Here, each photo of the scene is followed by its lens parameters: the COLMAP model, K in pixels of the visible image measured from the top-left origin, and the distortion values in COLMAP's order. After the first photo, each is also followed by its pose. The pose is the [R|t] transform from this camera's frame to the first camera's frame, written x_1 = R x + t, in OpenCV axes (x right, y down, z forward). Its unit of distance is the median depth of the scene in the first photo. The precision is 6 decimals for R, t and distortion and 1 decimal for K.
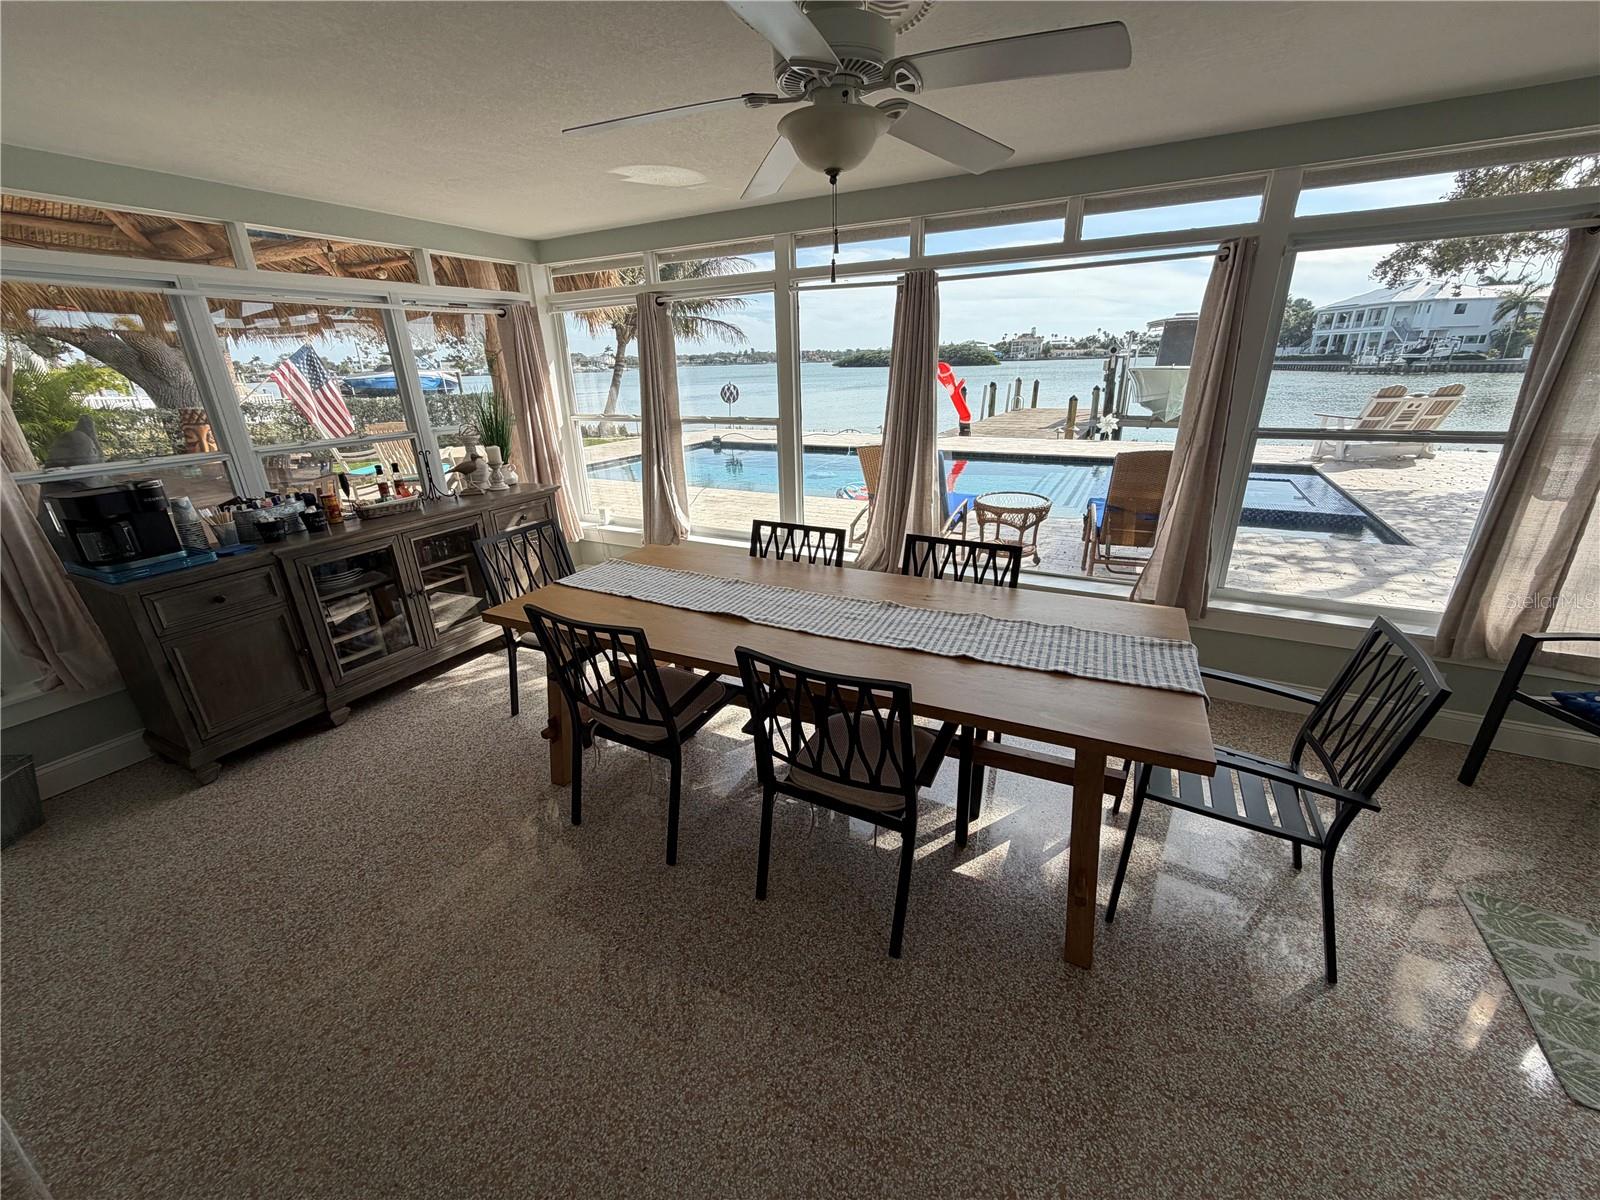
lens RADIAL K [[636.1, 0, 797.0], [0, 636.1, 602.1], [0, 0, 1]] dist [-0.000027, -0.000109]
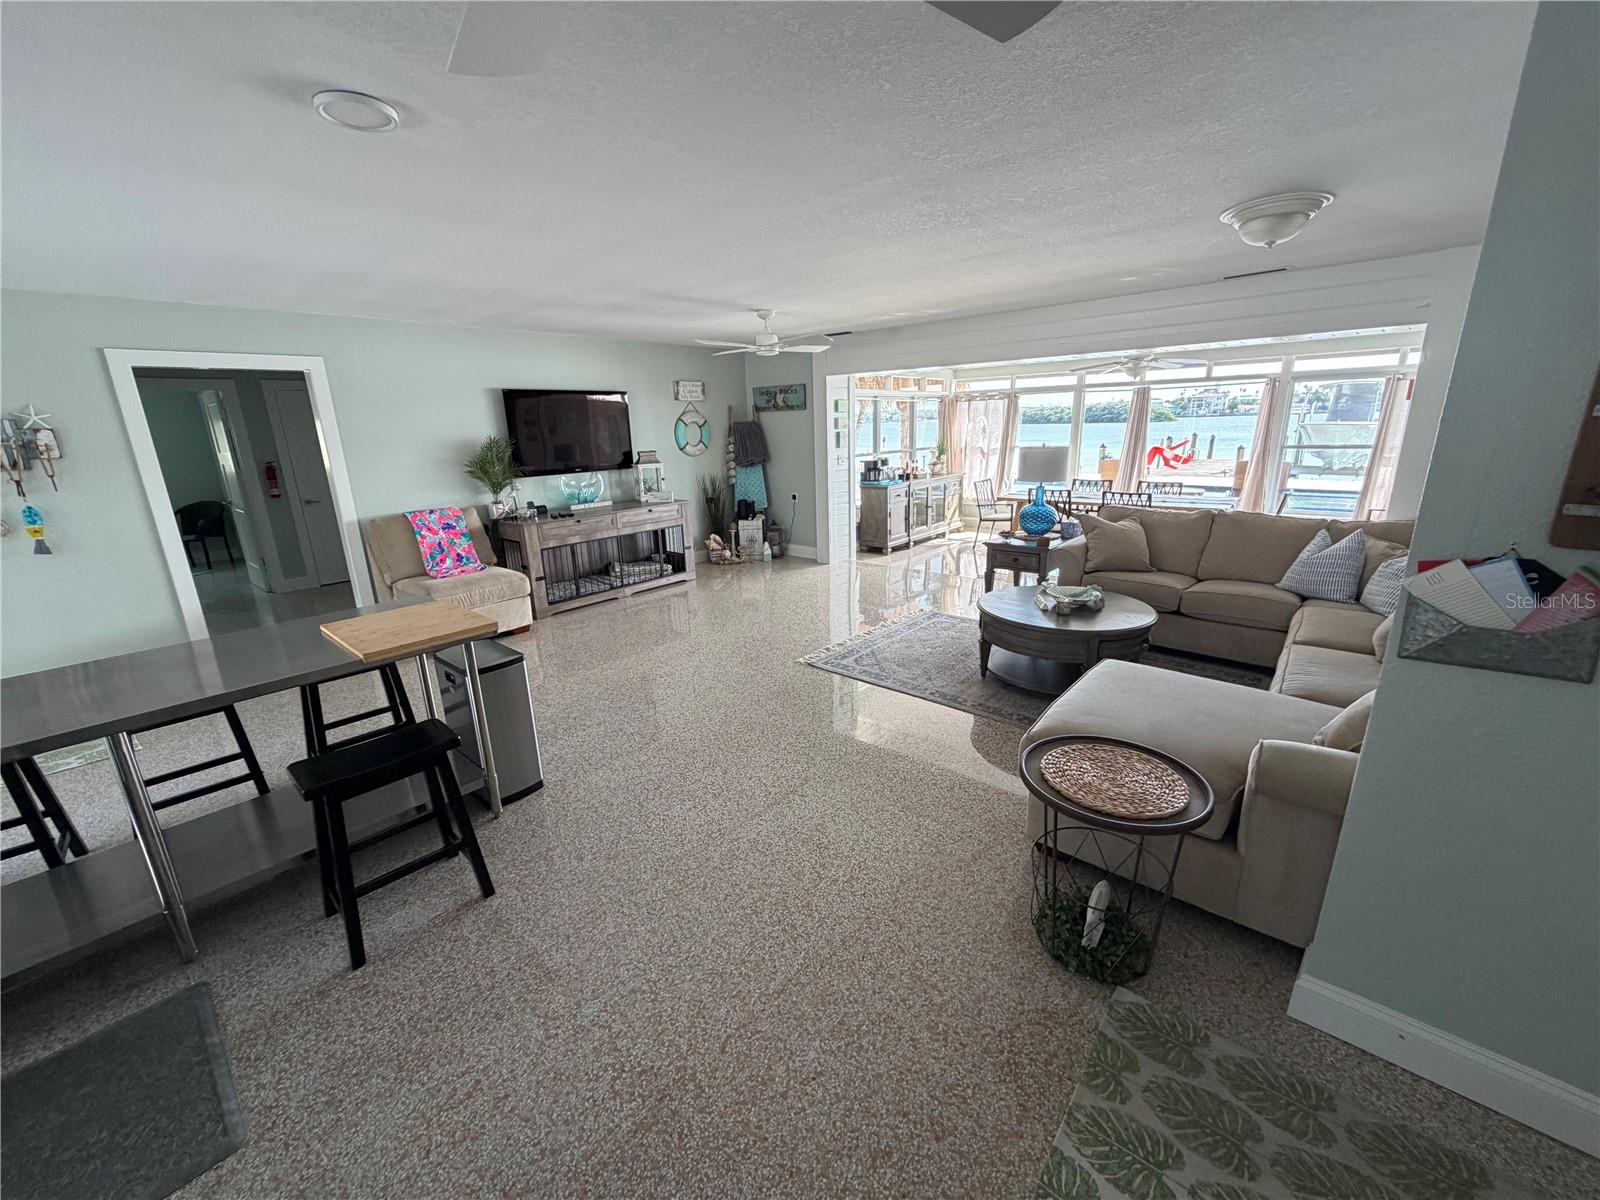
lens RADIAL K [[636.1, 0, 797.0], [0, 636.1, 602.1], [0, 0, 1]] dist [-0.000027, -0.000109]
pose [[0.973559, 0.061733, -0.219936, -0.591557], [-0.079238, 0.994276, -0.071669, 0.690431], [0.214253, 0.087202, 0.972878, -1.846305]]
